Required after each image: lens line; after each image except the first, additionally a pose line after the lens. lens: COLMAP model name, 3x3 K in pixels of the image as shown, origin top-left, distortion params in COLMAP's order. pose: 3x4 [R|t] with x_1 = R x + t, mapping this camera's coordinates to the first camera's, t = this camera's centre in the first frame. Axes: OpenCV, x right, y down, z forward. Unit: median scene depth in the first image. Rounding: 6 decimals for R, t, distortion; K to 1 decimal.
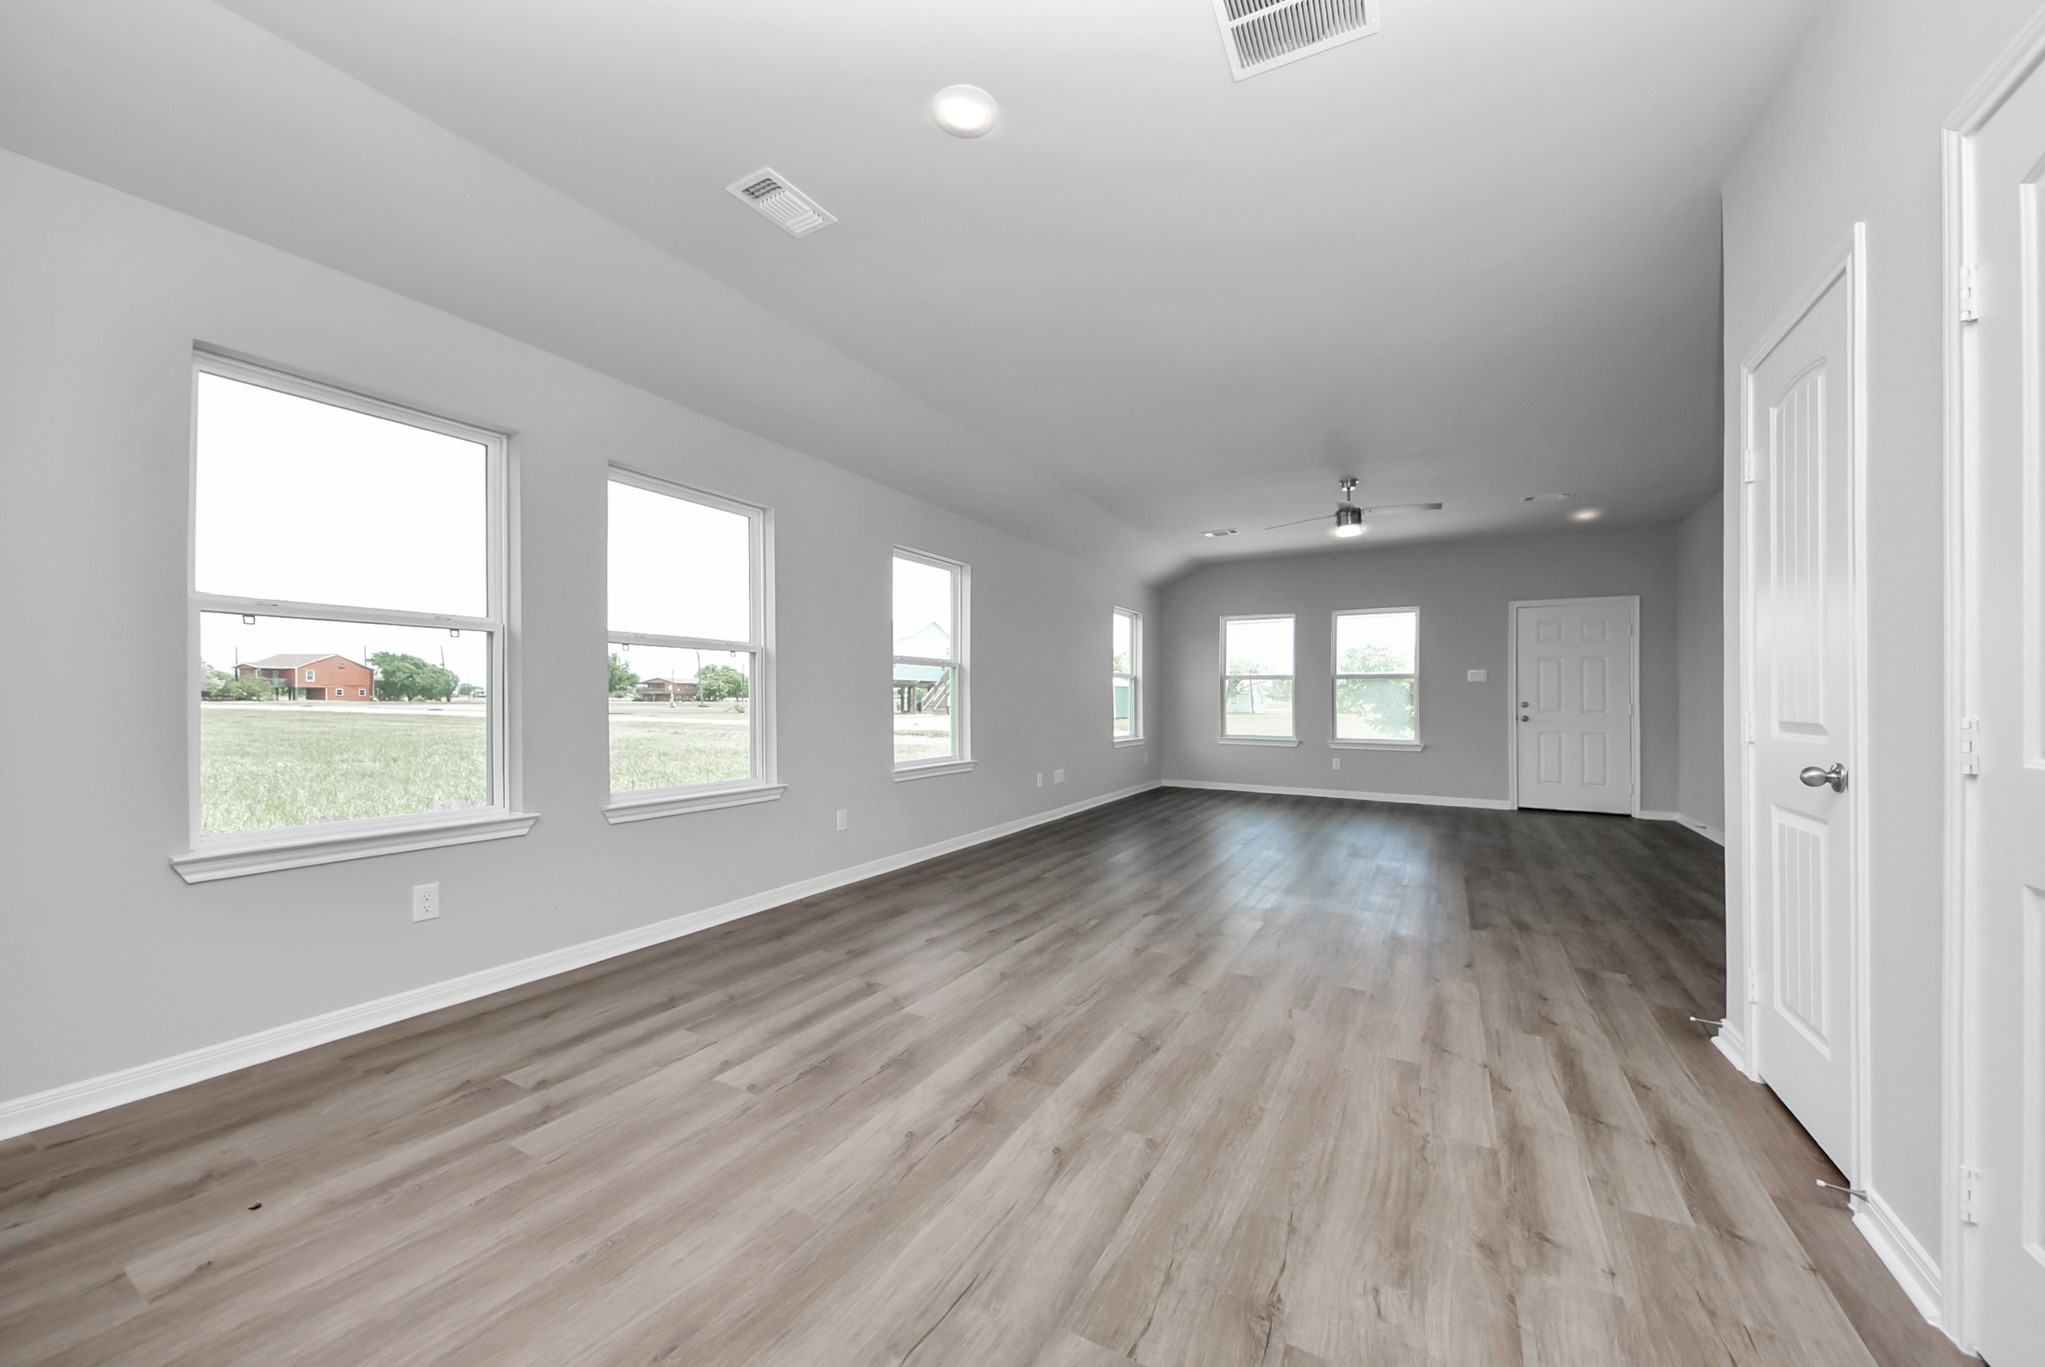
lens RADIAL K [[745.1, 0, 1049.0], [0, 745.1, 698.8], [0, 0, 1]] dist [0.047889, -0.026719]
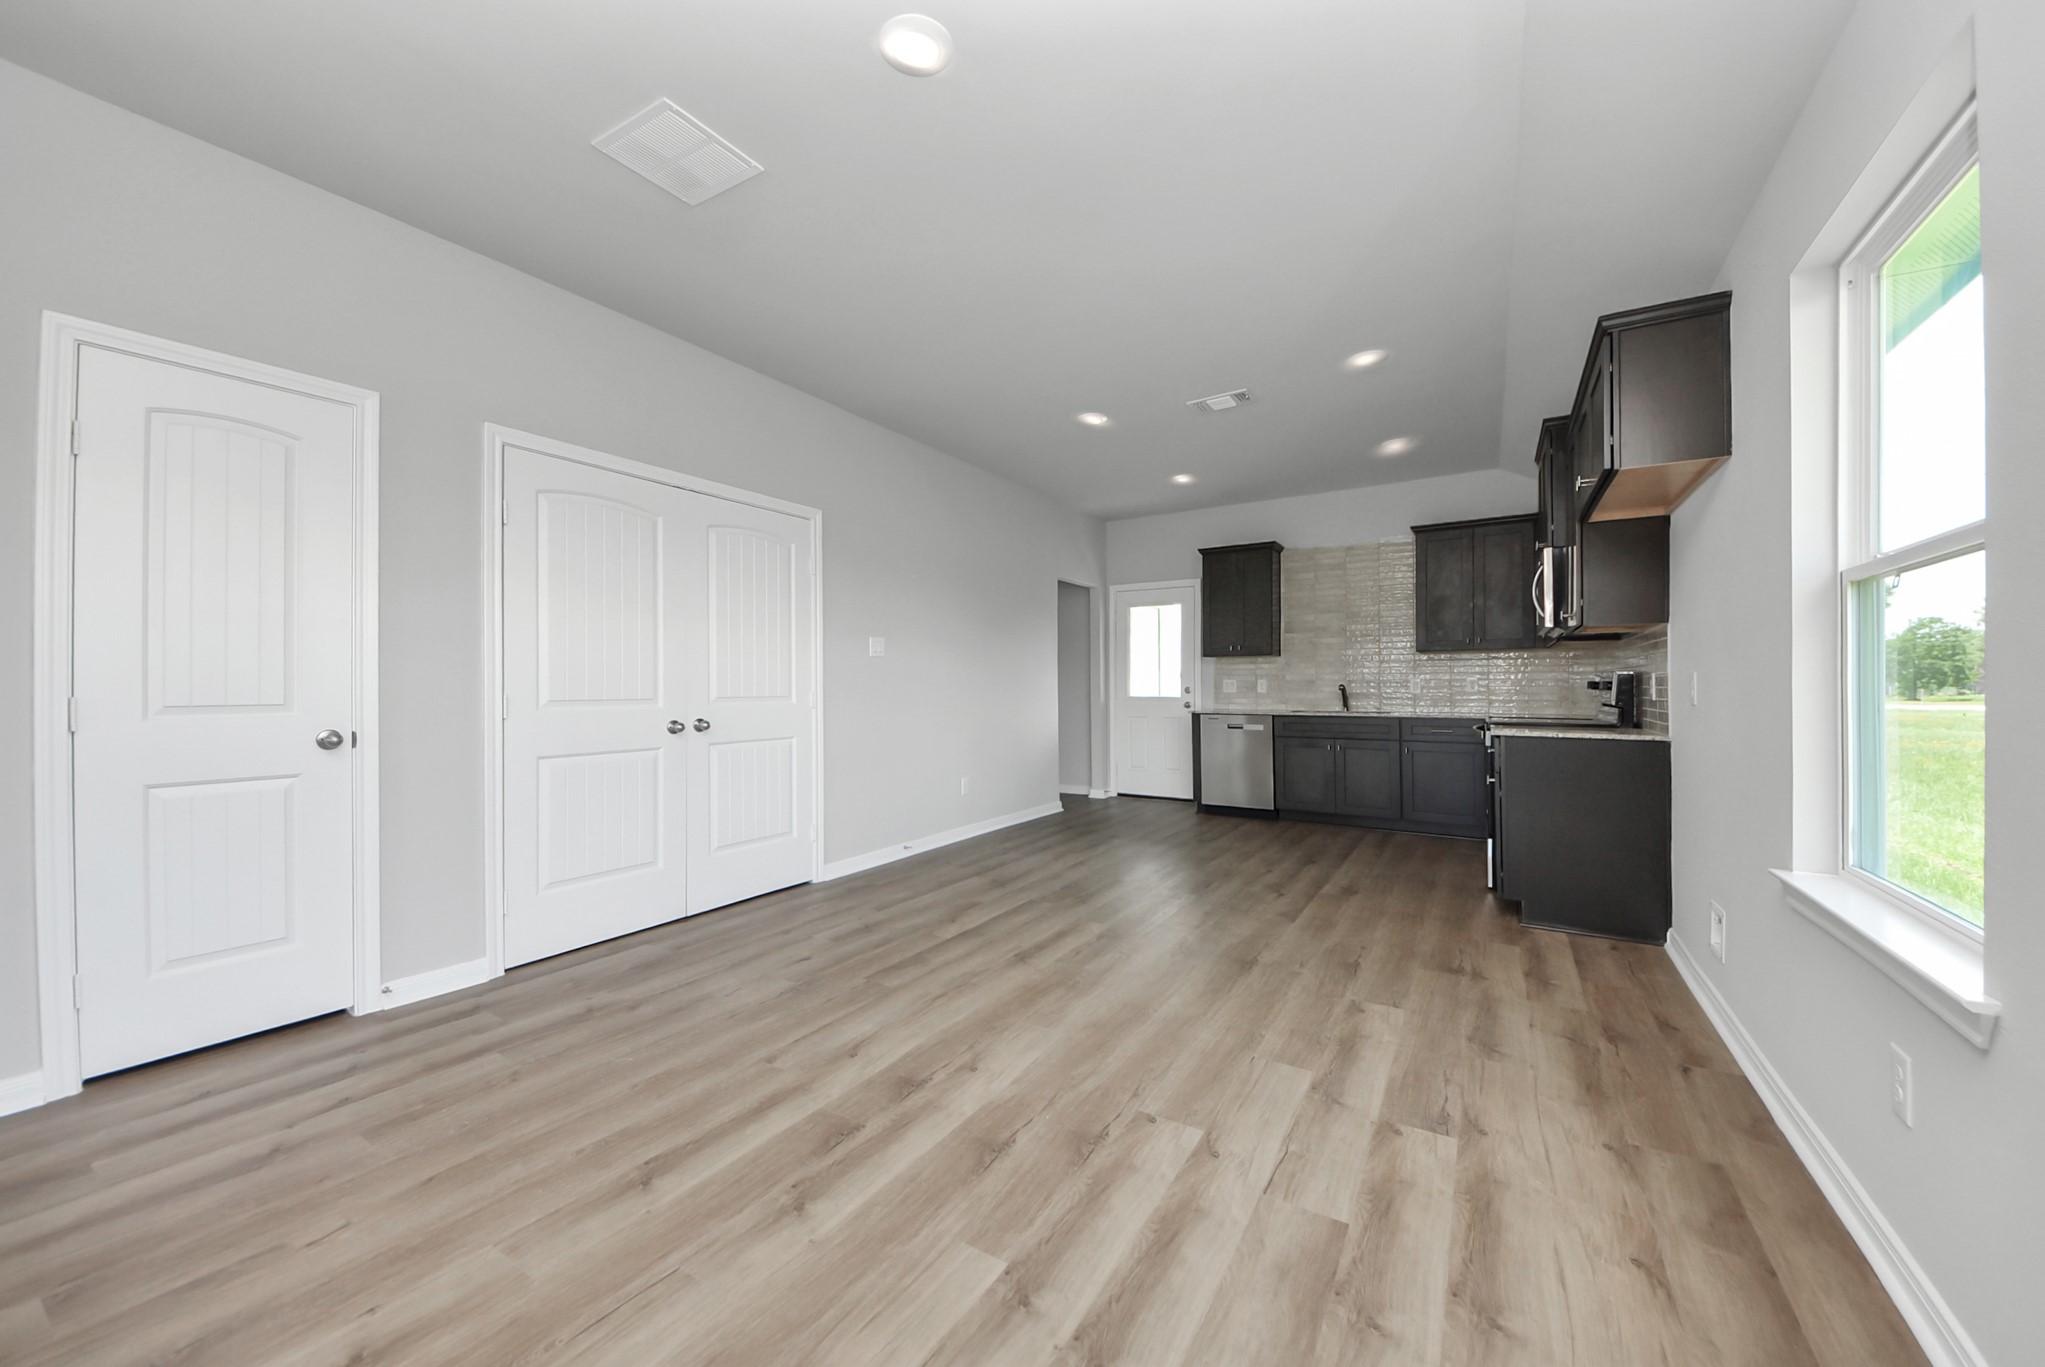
lens RADIAL K [[752.3, 0, 1027.6], [0, 752.3, 685.0], [0, 0, 1]] dist [0.047779, -0.027363]
pose [[-0.997707, -0.005240, 0.067484, -0.109436], [-0.005490, 0.999979, -0.003520, -0.000400], [-0.067464, -0.003882, -0.997714, 0.689315]]
